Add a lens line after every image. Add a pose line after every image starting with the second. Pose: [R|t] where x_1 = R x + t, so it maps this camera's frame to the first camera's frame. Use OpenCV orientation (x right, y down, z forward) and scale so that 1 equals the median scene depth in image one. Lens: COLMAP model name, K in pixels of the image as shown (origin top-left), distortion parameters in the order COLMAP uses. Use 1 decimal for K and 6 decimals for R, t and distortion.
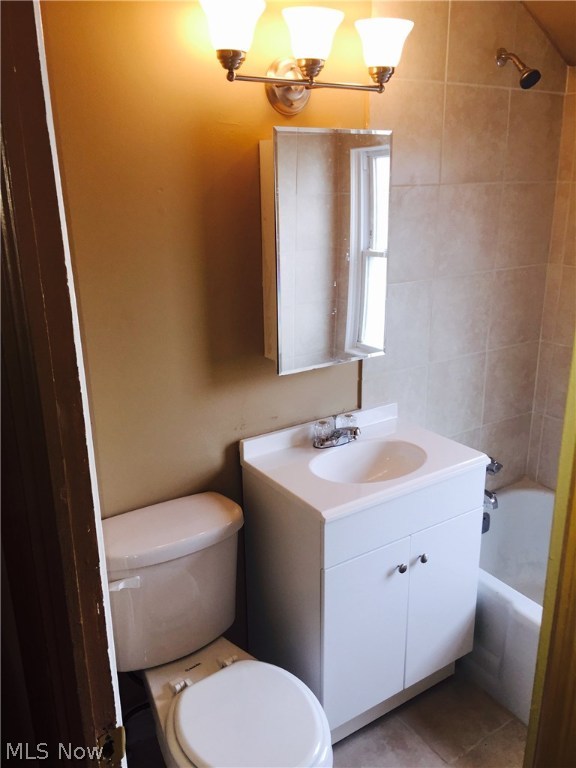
lens RADIAL K [[646.0, 0, 282.0], [0, 646.0, 382.4], [0, 0, 1]] dist [0.067937, -0.112006]
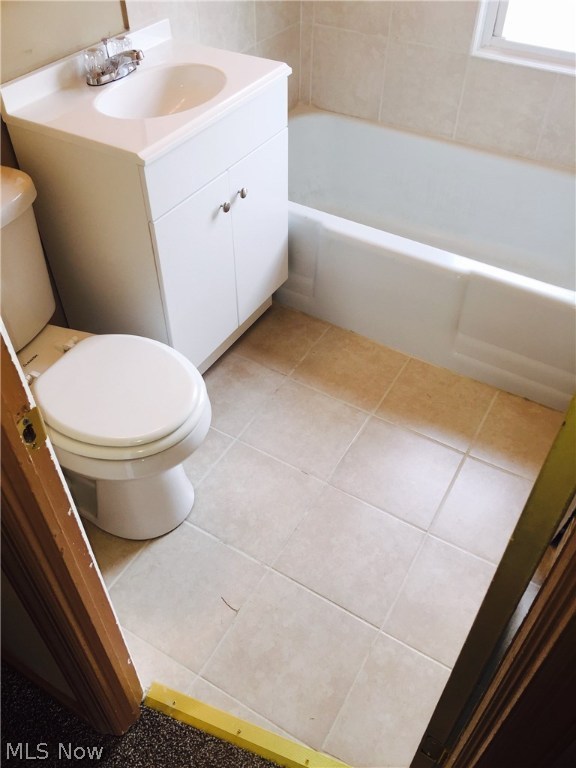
lens RADIAL K [[646.0, 0, 286.6], [0, 646.0, 385.0], [0, 0, 1]] dist [0.067937, -0.112006]
pose [[0.899616, -0.294956, 0.322011, -0.094258], [0.113351, 0.869859, 0.480101, 0.057809], [-0.421713, -0.395406, 0.815973, 0.079597]]
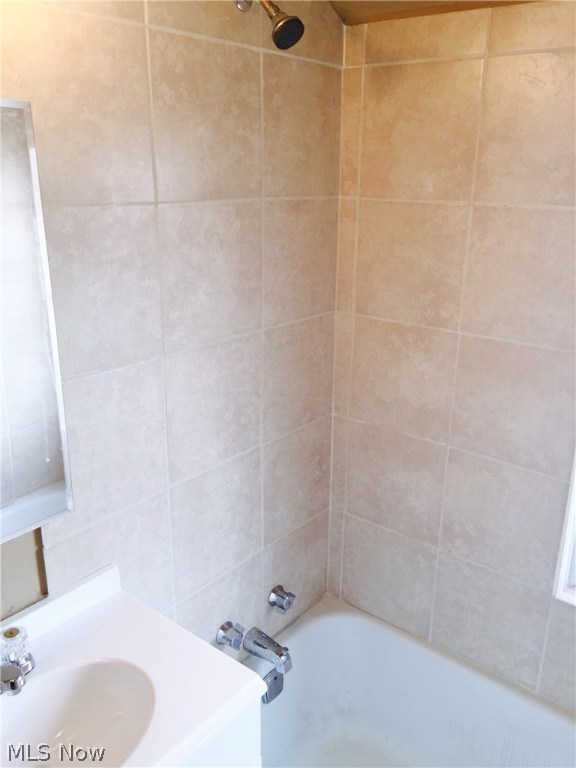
lens RADIAL K [[646.0, 0, 292.0], [0, 646.0, 386.1], [0, 0, 1]] dist [0.067937, -0.112006]
pose [[0.950833, -0.073424, 0.300876, 0.167017], [0.067736, 0.997273, 0.029311, -0.145041], [-0.302207, -0.007489, 0.953213, 0.393282]]
